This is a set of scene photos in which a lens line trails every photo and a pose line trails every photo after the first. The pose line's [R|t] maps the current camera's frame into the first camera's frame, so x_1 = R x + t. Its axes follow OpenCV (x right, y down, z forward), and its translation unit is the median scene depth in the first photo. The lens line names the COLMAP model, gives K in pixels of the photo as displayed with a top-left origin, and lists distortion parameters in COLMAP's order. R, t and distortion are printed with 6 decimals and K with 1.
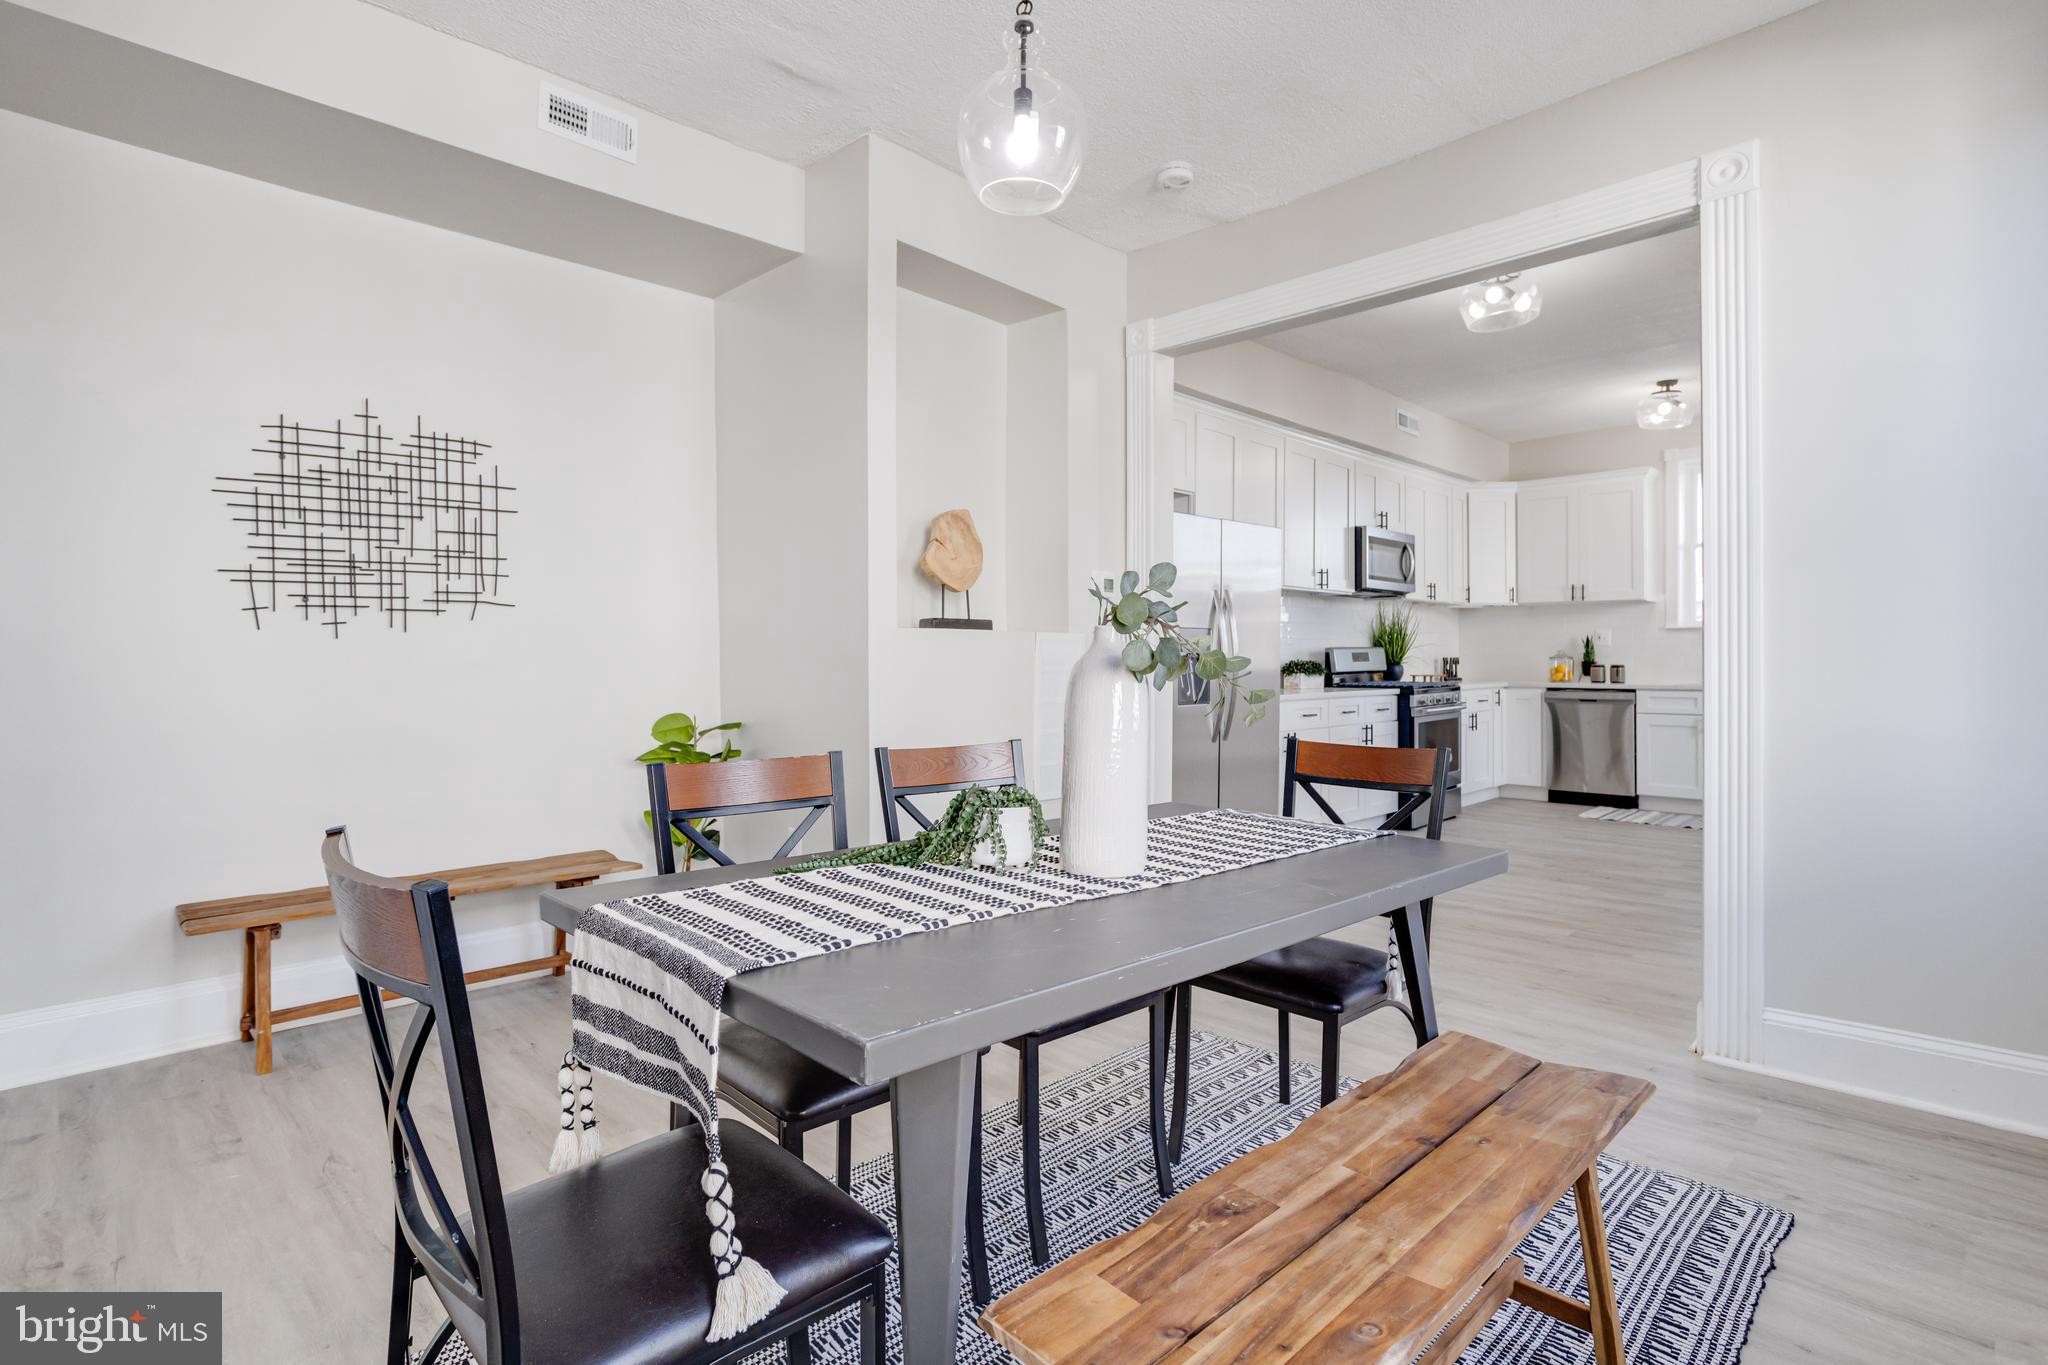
lens RADIAL K [[1017.6, 0, 1007.1], [0, 1017.6, 659.3], [0, 0, 1]] dist [-0.043114, 0.026916]
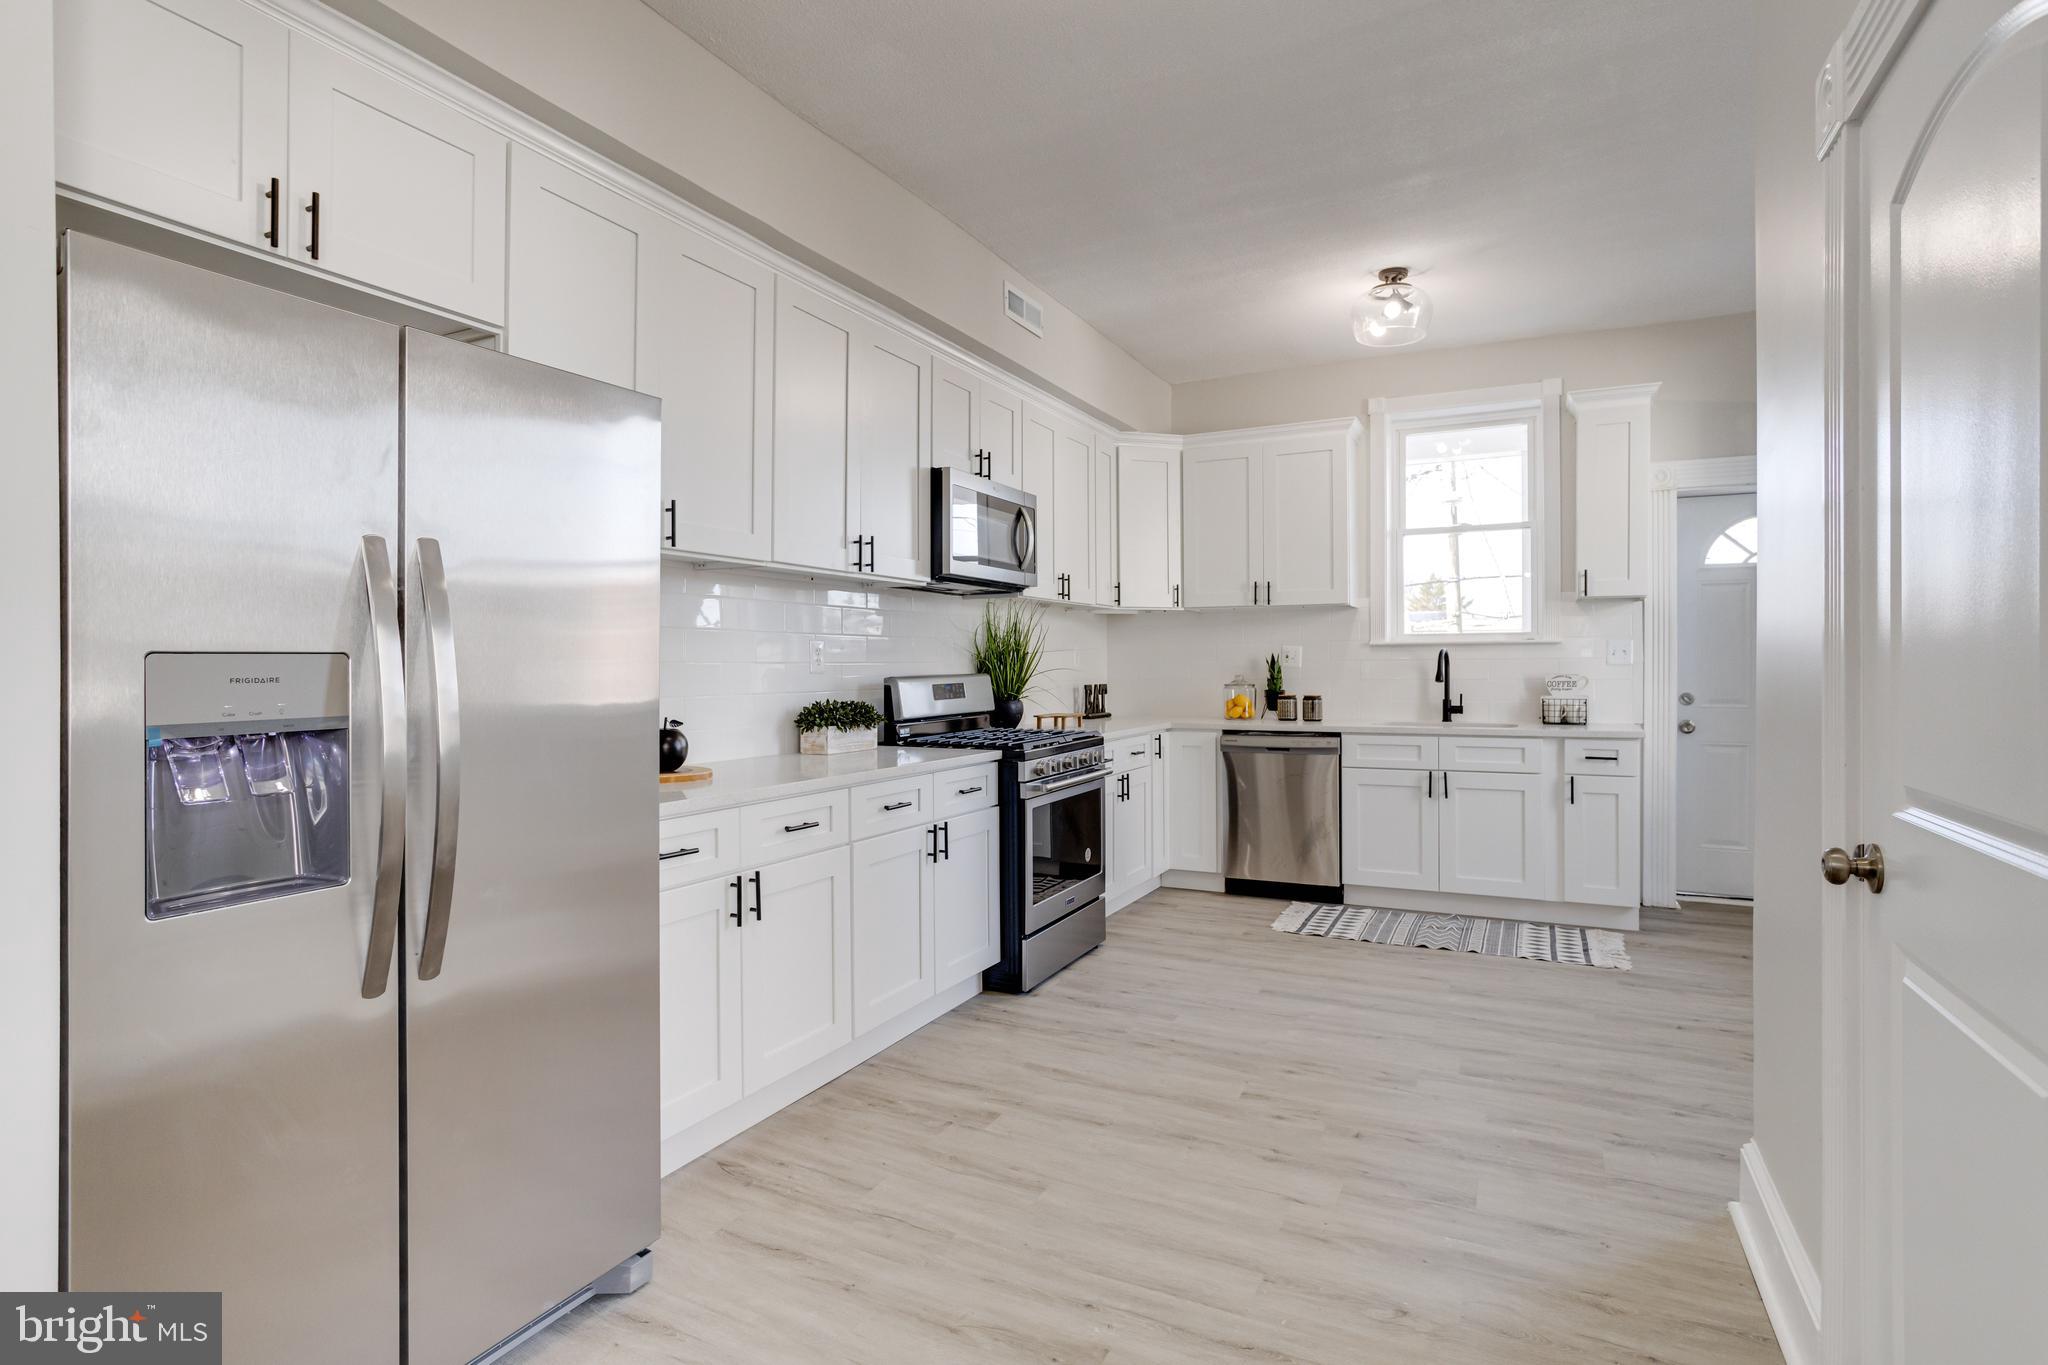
lens RADIAL K [[1009.7, 0, 1017.2], [0, 1009.7, 675.6], [0, 0, 1]] dist [-0.040366, 0.026579]
pose [[0.949977, -0.005905, 0.312265, 0.176778], [0.003343, 0.999956, 0.008740, -0.014762], [-0.312303, -0.007259, 0.949955, 0.368198]]
